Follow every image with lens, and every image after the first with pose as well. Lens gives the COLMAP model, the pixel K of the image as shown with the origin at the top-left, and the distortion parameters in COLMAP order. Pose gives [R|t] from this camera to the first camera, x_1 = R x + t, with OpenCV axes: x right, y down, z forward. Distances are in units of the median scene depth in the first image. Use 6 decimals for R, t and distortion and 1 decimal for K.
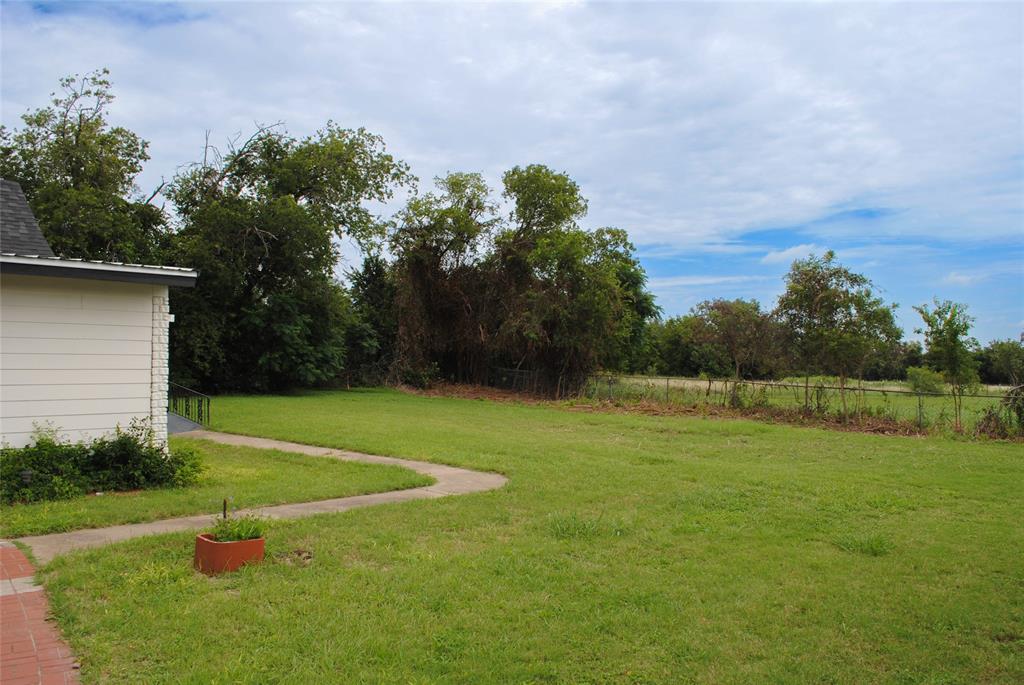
lens RADIAL K [[831.6, 0, 512.0], [0, 831.6, 342.5], [0, 0, 1]] dist [-0.070922, -0.002443]
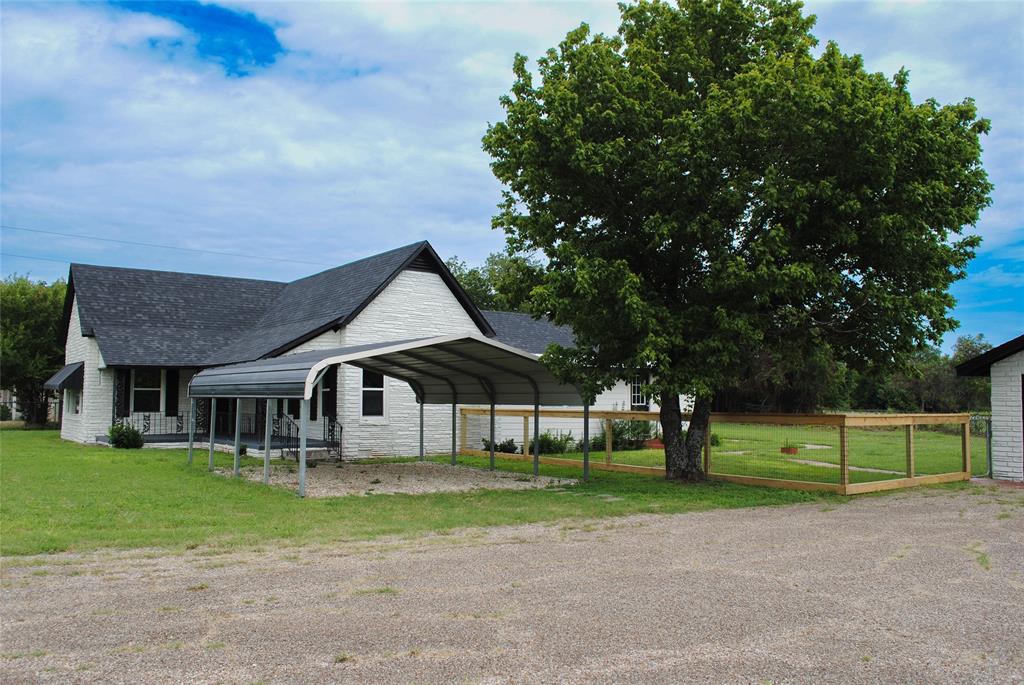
lens RADIAL K [[831.6, 0, 512.0], [0, 831.6, 342.5], [0, 0, 1]] dist [-0.070922, -0.002443]
pose [[0.980288, -0.011891, -0.197214, -0.144016], [0.003355, 0.999045, -0.043560, -0.017167], [0.197544, 0.042040, 0.979392, -0.526072]]
